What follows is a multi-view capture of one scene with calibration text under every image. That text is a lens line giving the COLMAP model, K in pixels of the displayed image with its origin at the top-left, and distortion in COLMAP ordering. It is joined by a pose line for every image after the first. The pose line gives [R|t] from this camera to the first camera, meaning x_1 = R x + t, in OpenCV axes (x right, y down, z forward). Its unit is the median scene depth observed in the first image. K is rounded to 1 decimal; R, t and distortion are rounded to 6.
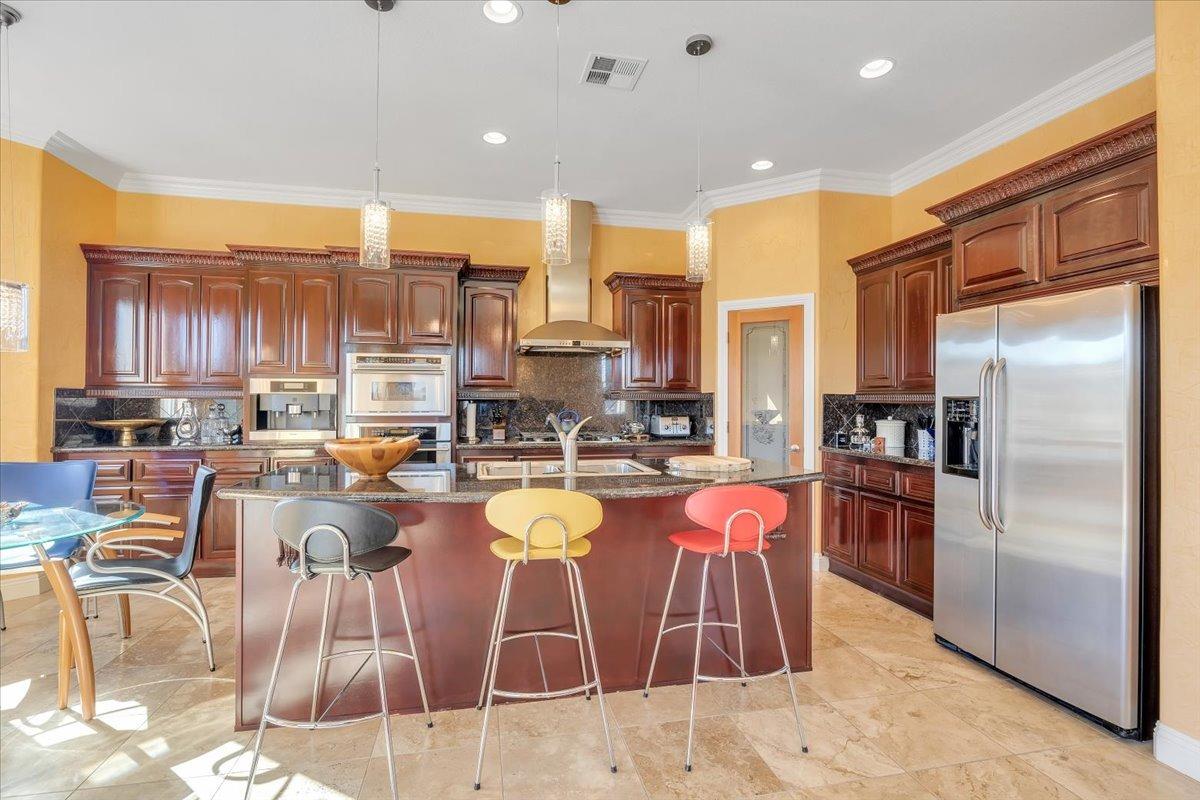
lens RADIAL K [[539.3, 0, 600.0], [0, 539.3, 400.0], [0, 0, 1]] dist [-0.023449, 0.000019]
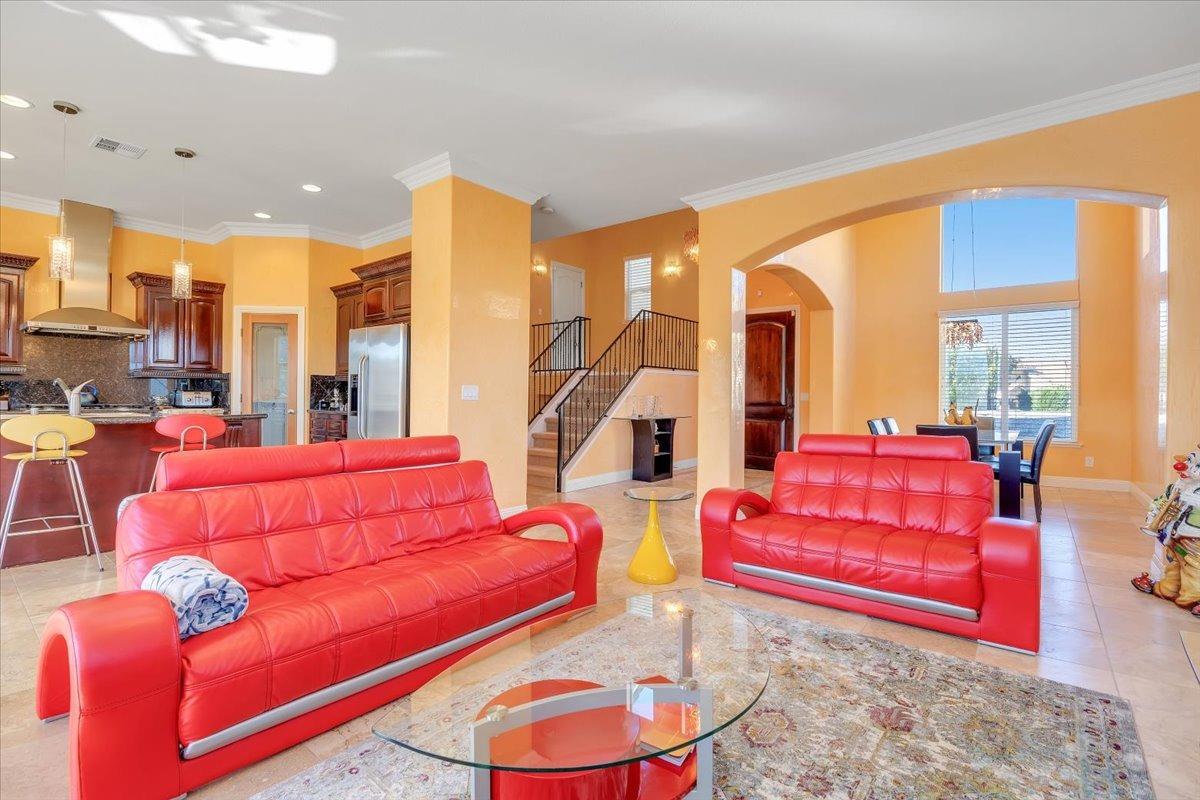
lens RADIAL K [[539.3, 0, 600.0], [0, 539.3, 400.0], [0, 0, 1]] dist [-0.023449, 0.000019]
pose [[0.773860, -0.000695, 0.633356, 0.091731], [-0.004697, 0.999966, 0.006837, 0.044065], [-0.633339, -0.008265, 0.773830, -0.662129]]
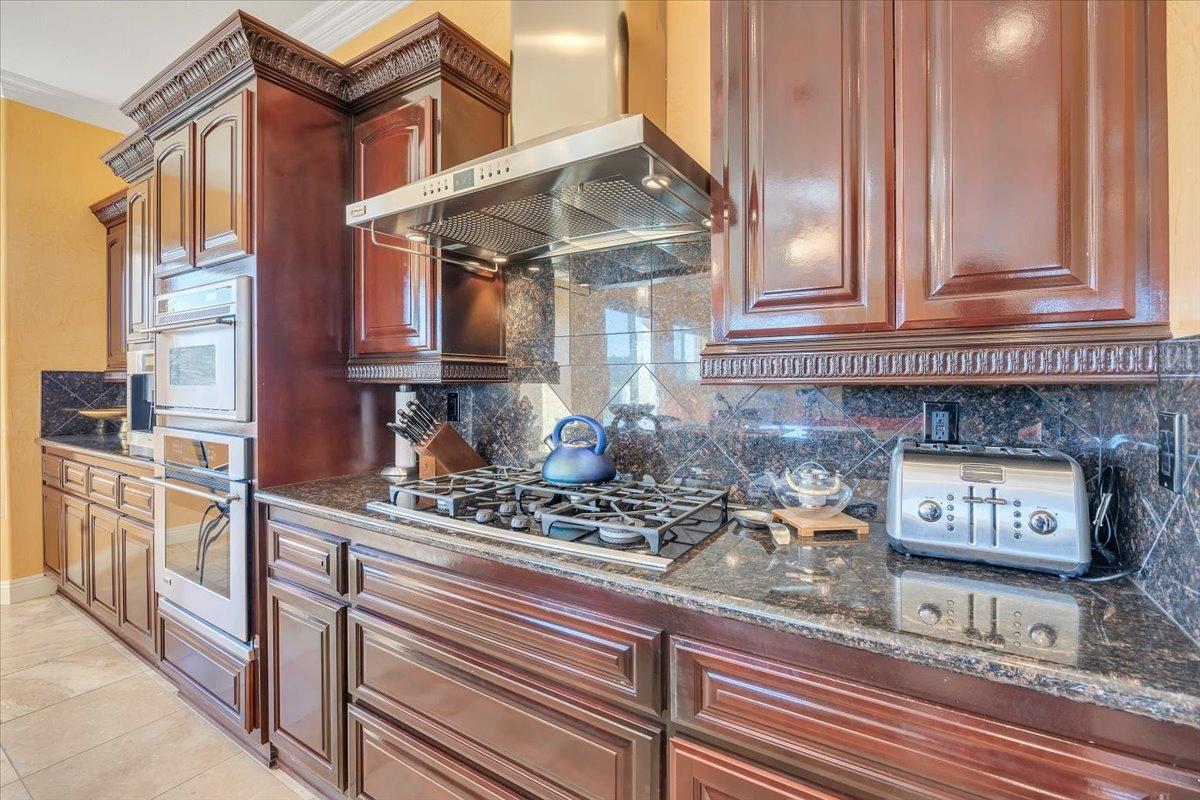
lens RADIAL K [[533.4, 0, 598.5], [0, 533.4, 382.8], [0, 0, 1]] dist [0.014781, 0.000070]
pose [[0.712250, -0.005015, -0.701908, 0.208372], [0.004912, 0.999986, -0.002161, -0.000209], [0.701909, -0.001909, 0.712264, 0.874457]]
